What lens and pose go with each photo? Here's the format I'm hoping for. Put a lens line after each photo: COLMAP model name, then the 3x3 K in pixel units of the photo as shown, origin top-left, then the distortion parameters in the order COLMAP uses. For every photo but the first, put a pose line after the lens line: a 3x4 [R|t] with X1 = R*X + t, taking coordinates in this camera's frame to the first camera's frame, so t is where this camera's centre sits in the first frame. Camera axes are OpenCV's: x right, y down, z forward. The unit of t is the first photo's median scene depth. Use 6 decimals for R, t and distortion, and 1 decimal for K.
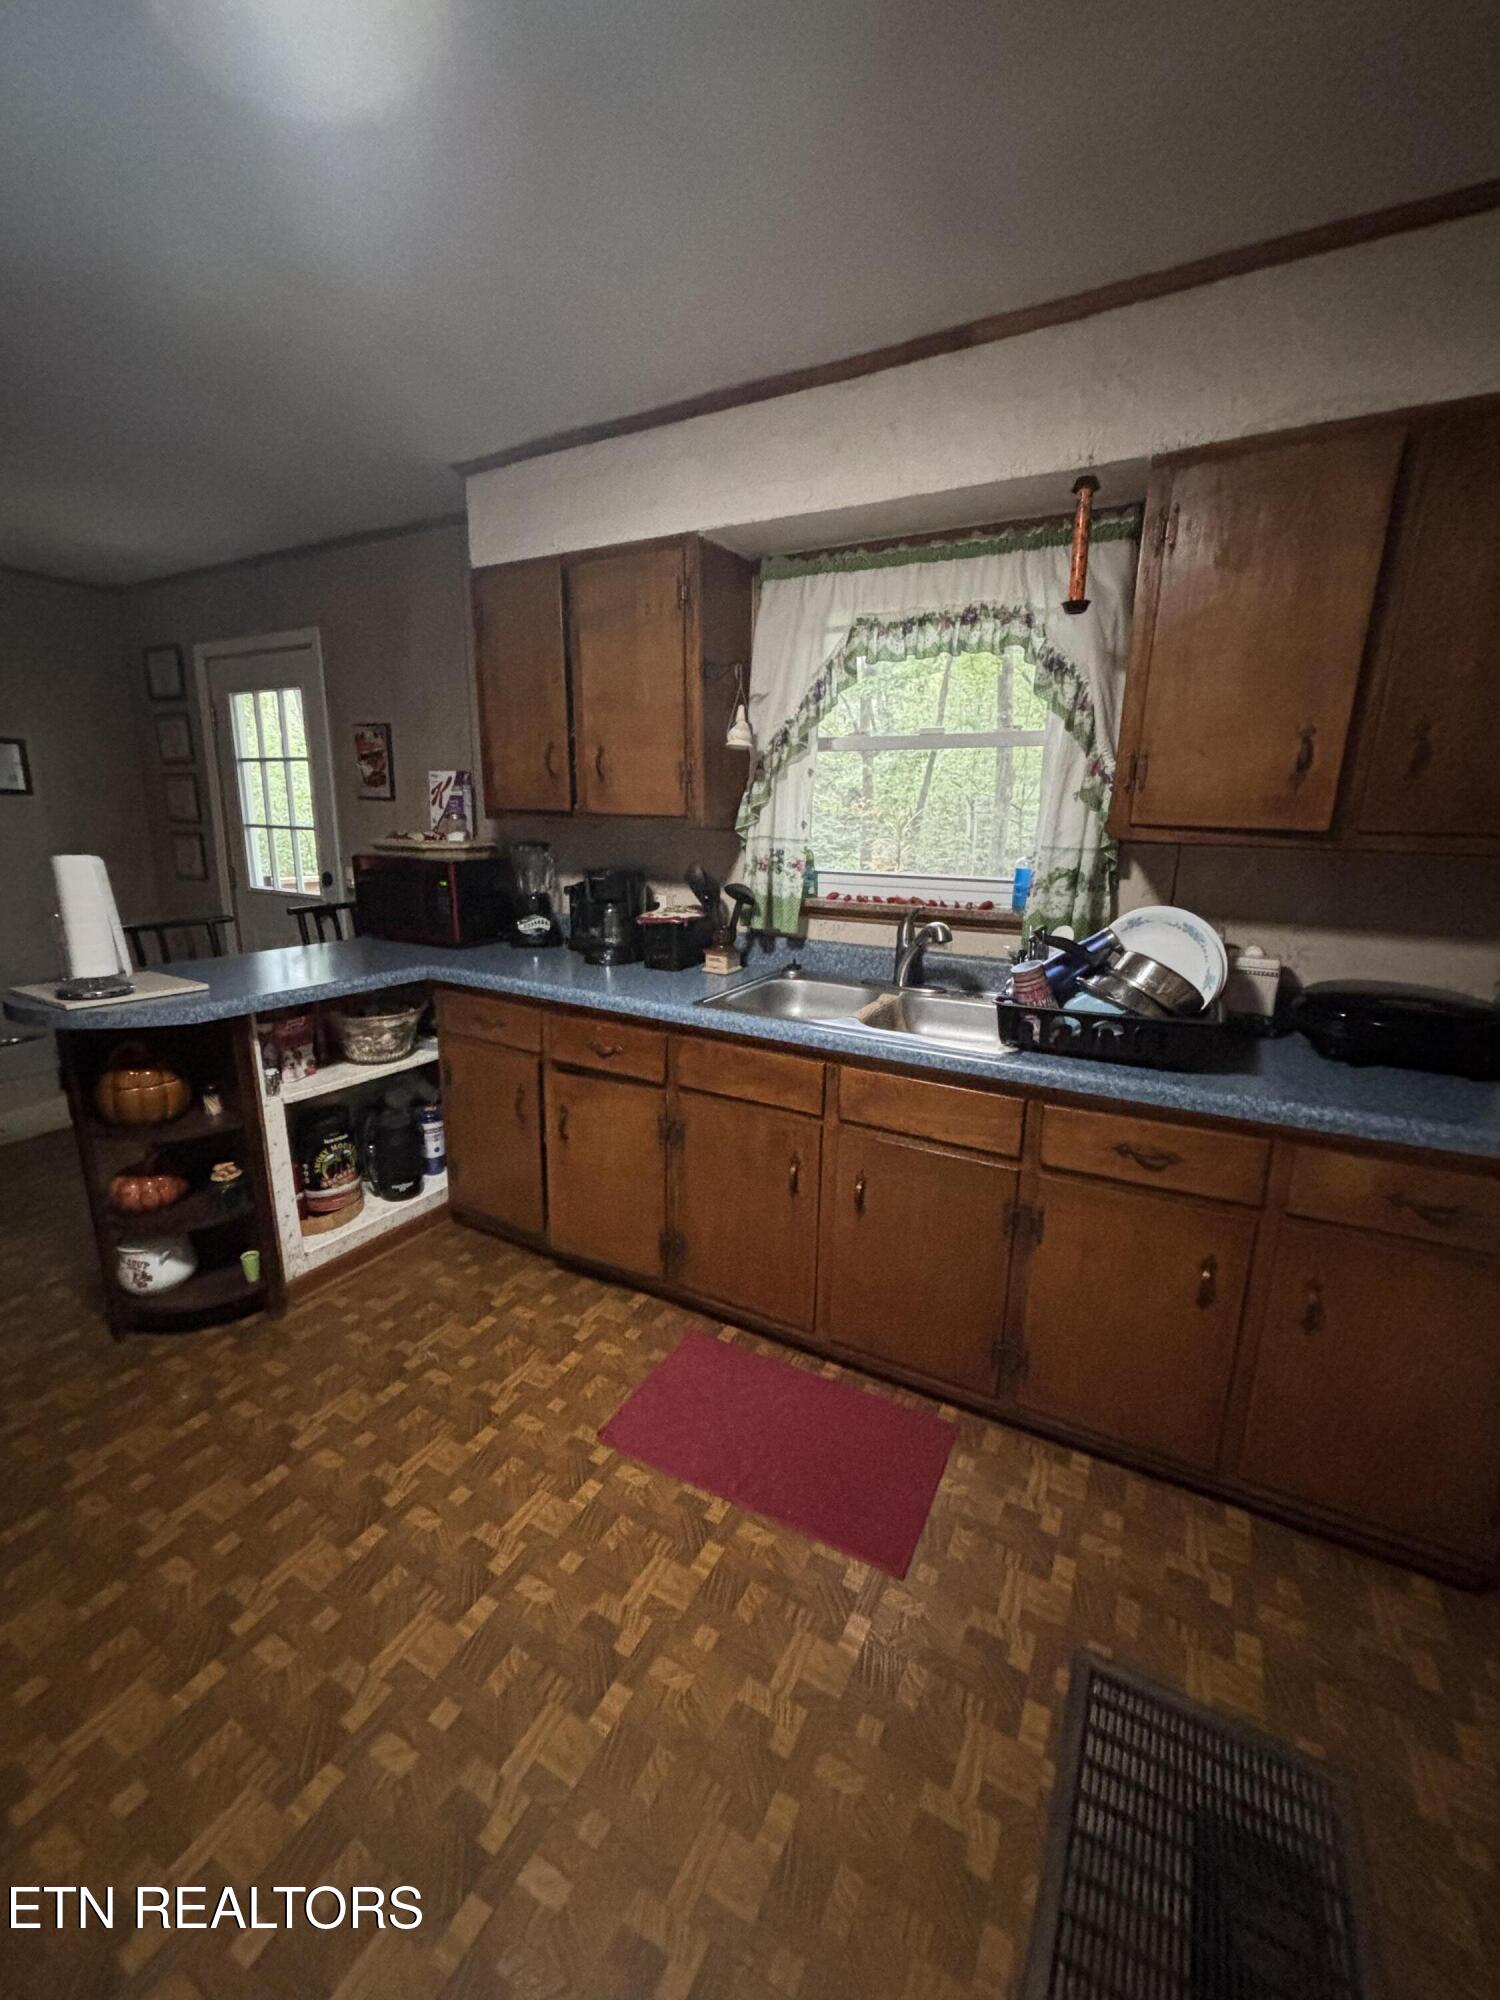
lens RADIAL K [[807.4, 0, 731.6], [0, 807.4, 993.4], [0, 0, 1]] dist [0.002598, -0.000623]
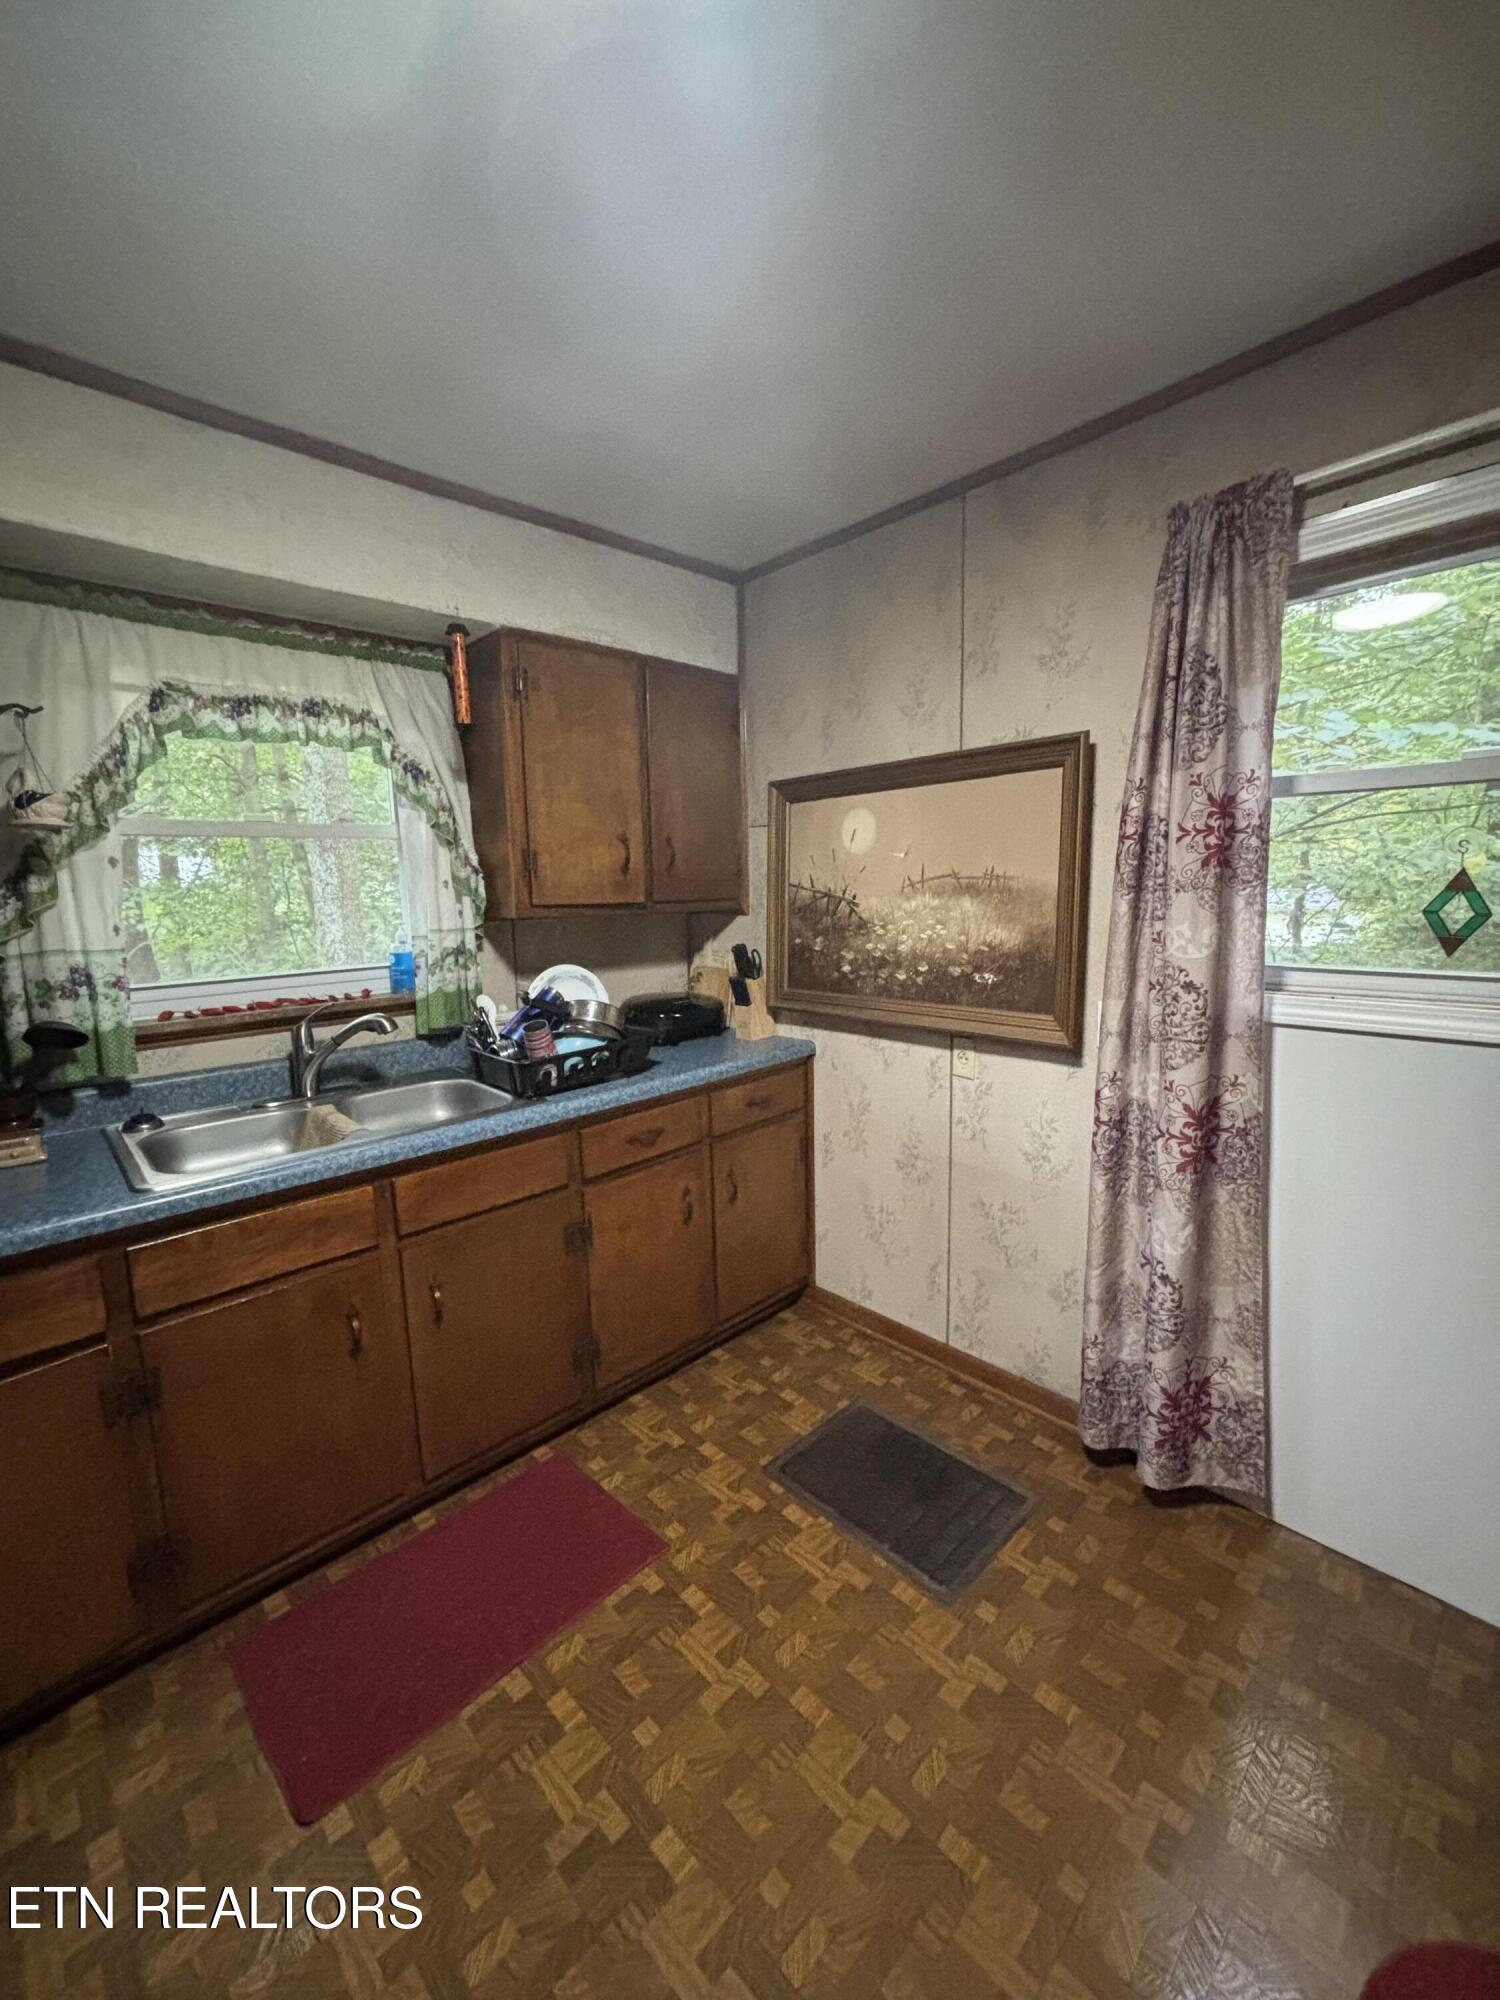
lens RADIAL K [[807.4, 0, 749.6], [0, 807.4, 997.9], [0, 0, 1]] dist [0.002598, -0.000623]
pose [[0.291585, -0.156278, 0.943692, -0.500088], [0.245418, 0.965762, 0.084103, -0.073467], [-0.924526, 0.207076, 0.319955, 0.248708]]
